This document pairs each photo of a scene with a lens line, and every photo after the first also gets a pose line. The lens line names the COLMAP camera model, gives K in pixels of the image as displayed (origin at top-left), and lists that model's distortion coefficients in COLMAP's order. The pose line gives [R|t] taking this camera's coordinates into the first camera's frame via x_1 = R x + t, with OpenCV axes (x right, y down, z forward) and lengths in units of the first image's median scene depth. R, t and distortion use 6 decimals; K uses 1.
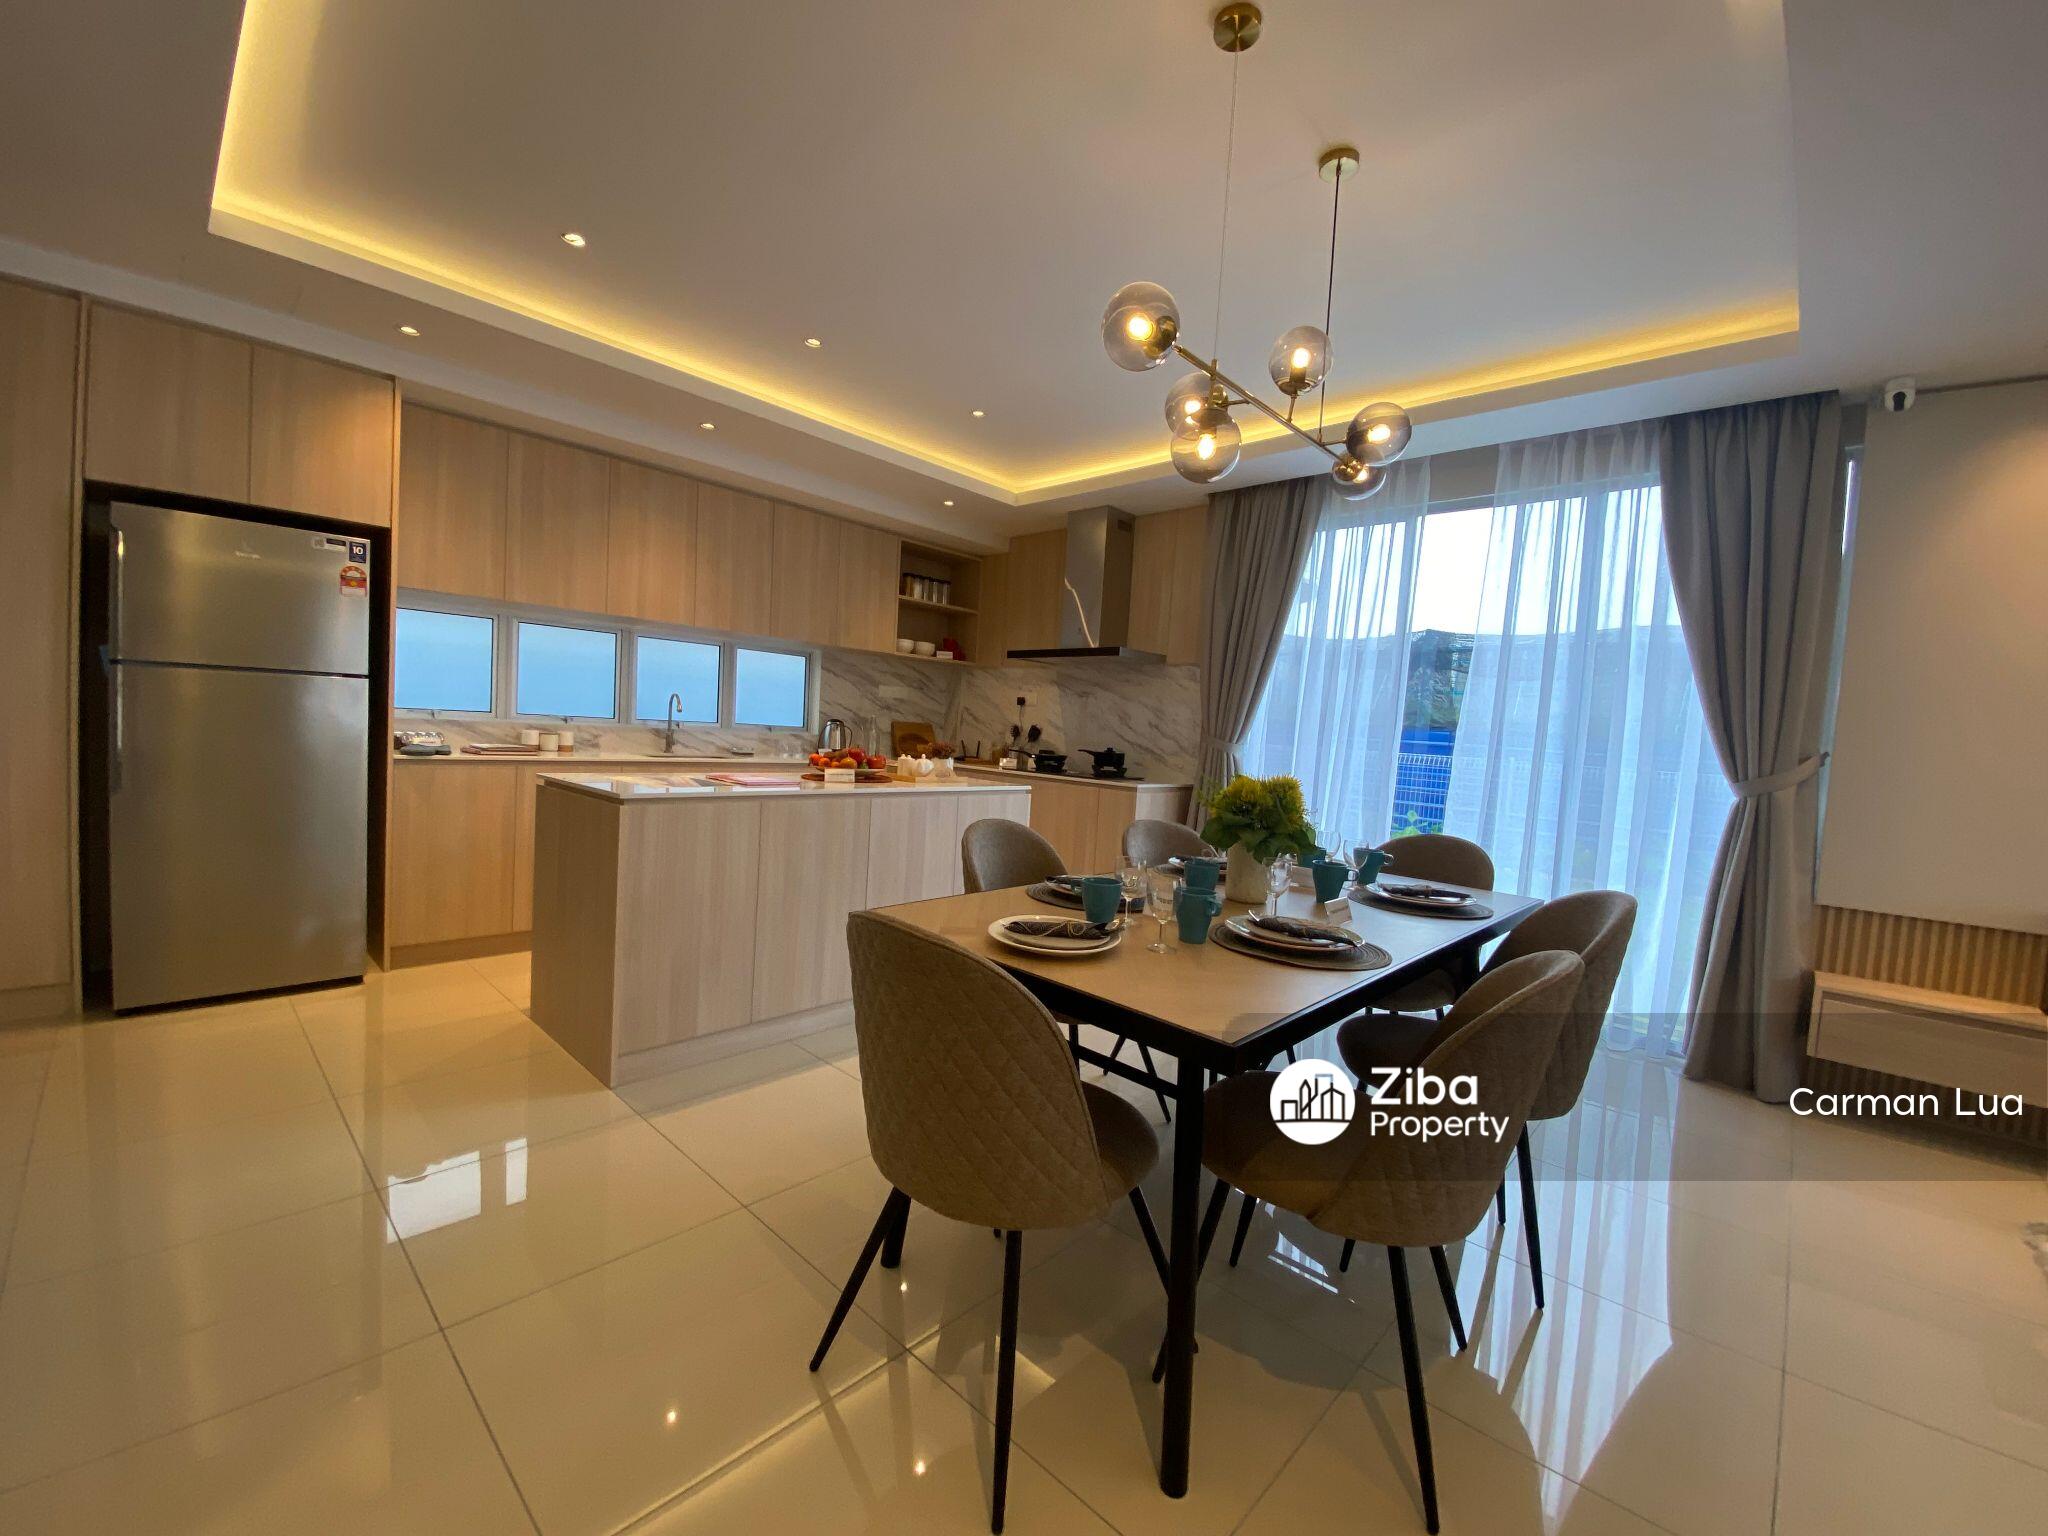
lens RADIAL K [[790.4, 0, 981.3], [0, 790.4, 771.6], [0, 0, 1]] dist [0.029145, -0.021458]
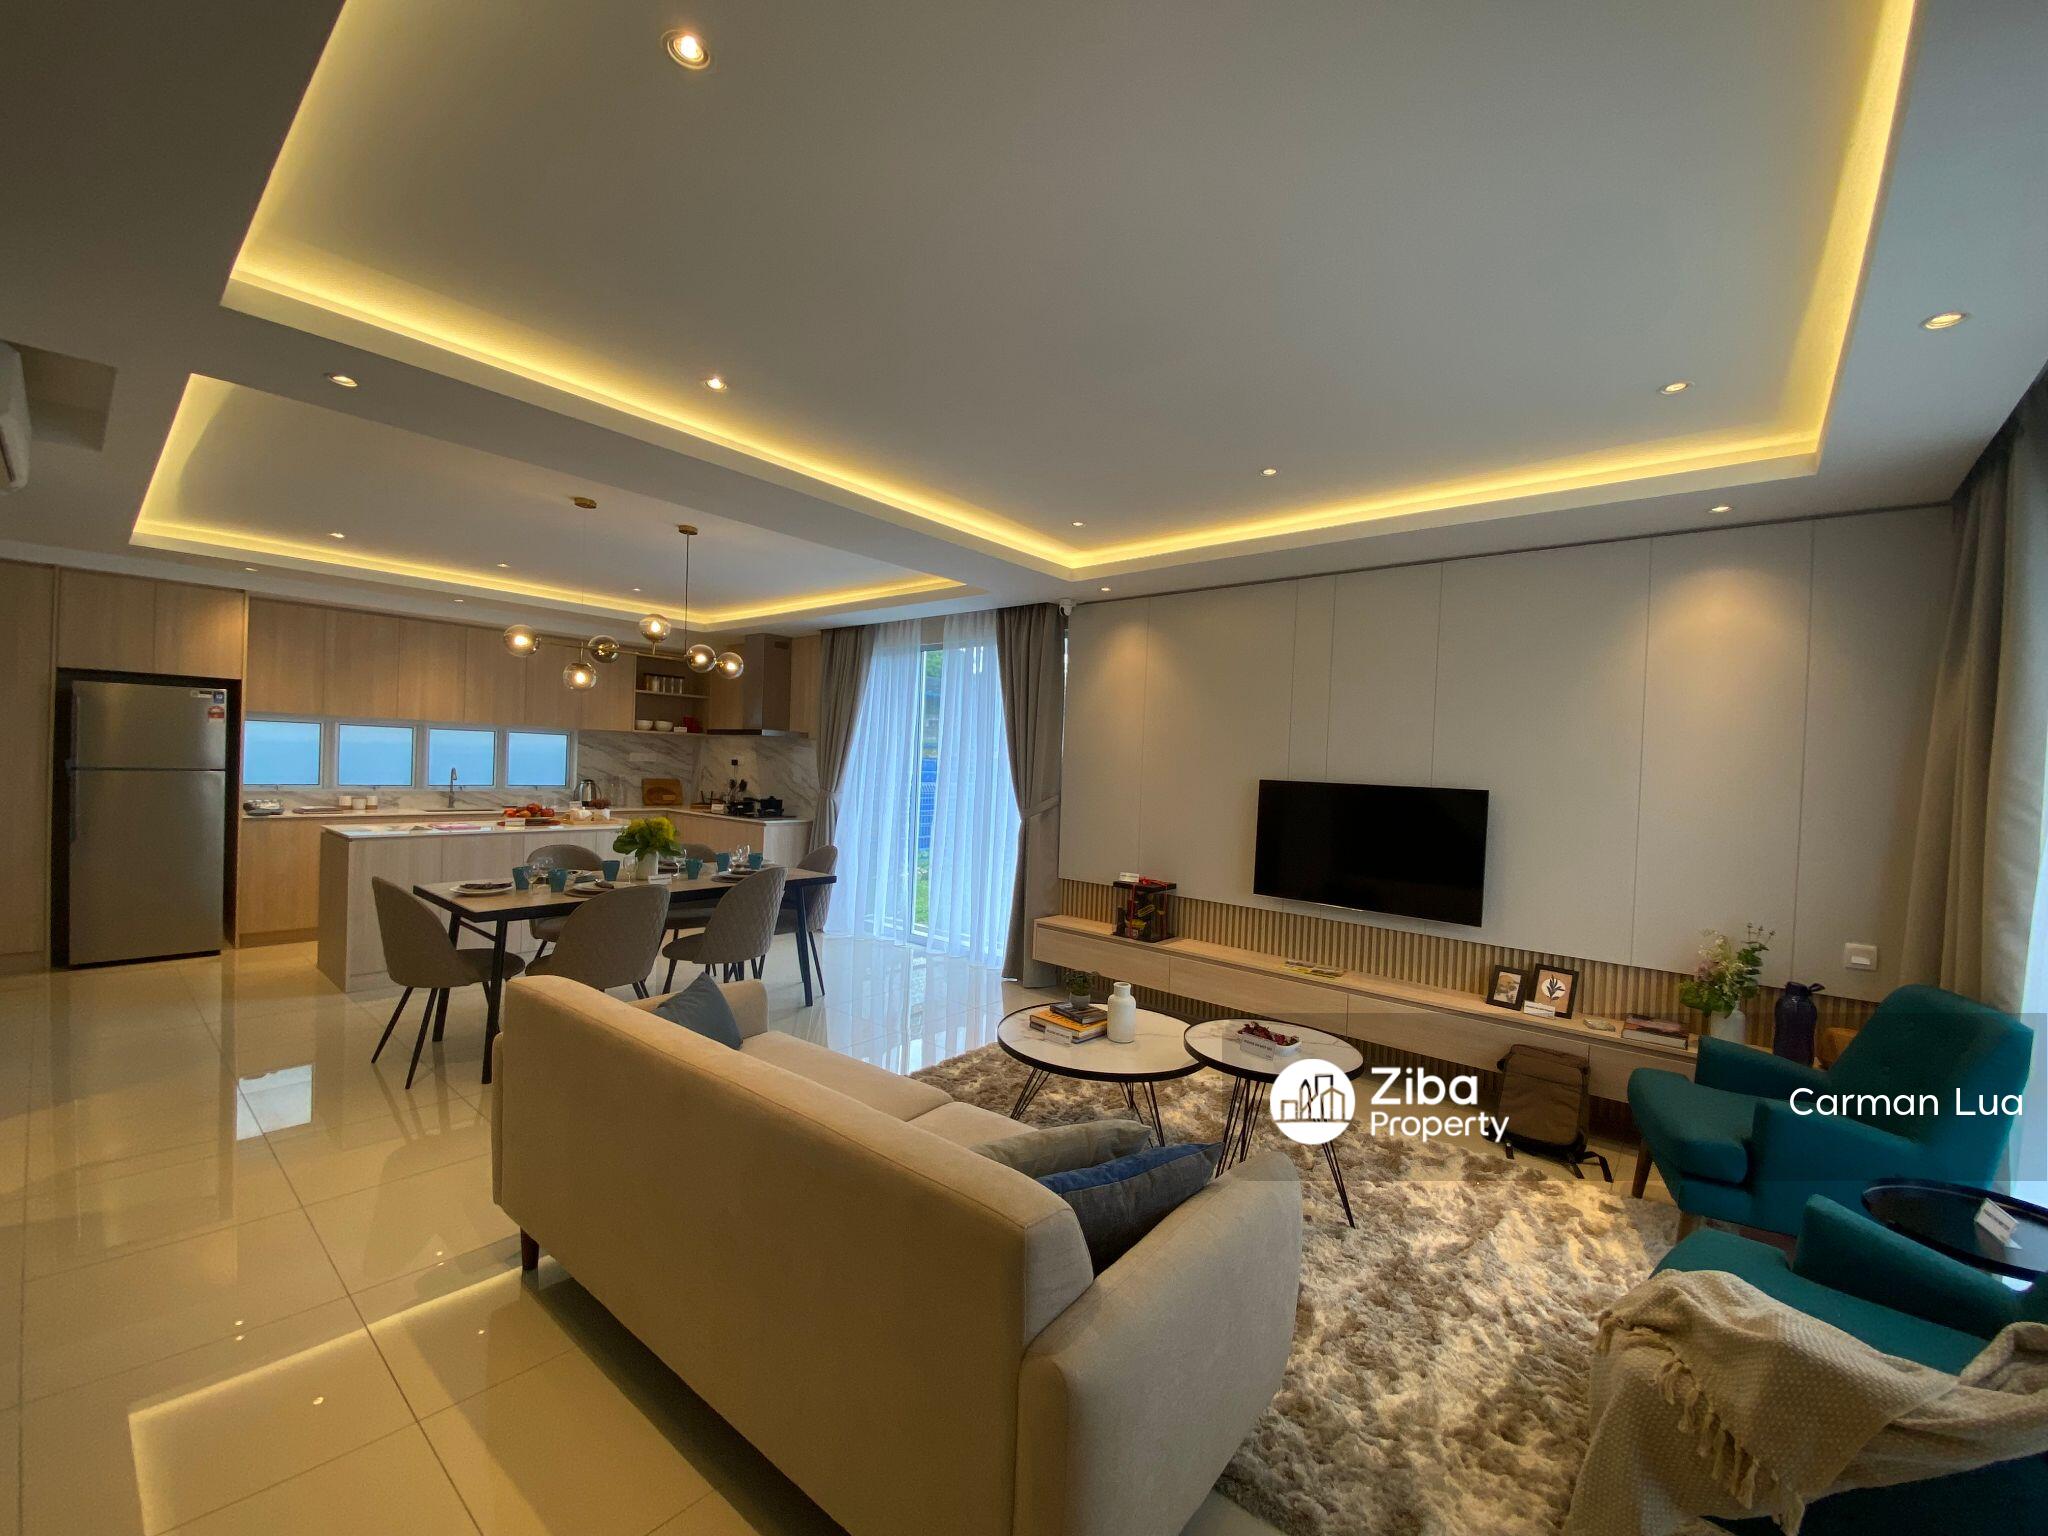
lens RADIAL K [[831.6, 0, 1009.6], [0, 831.6, 769.4], [0, 0, 1]] dist [0.021281, -0.018417]
pose [[0.997668, -0.022967, 0.064268, 0.730483], [0.025692, 0.998792, -0.041897, -0.004712], [-0.063228, 0.043450, 0.997053, -0.817238]]
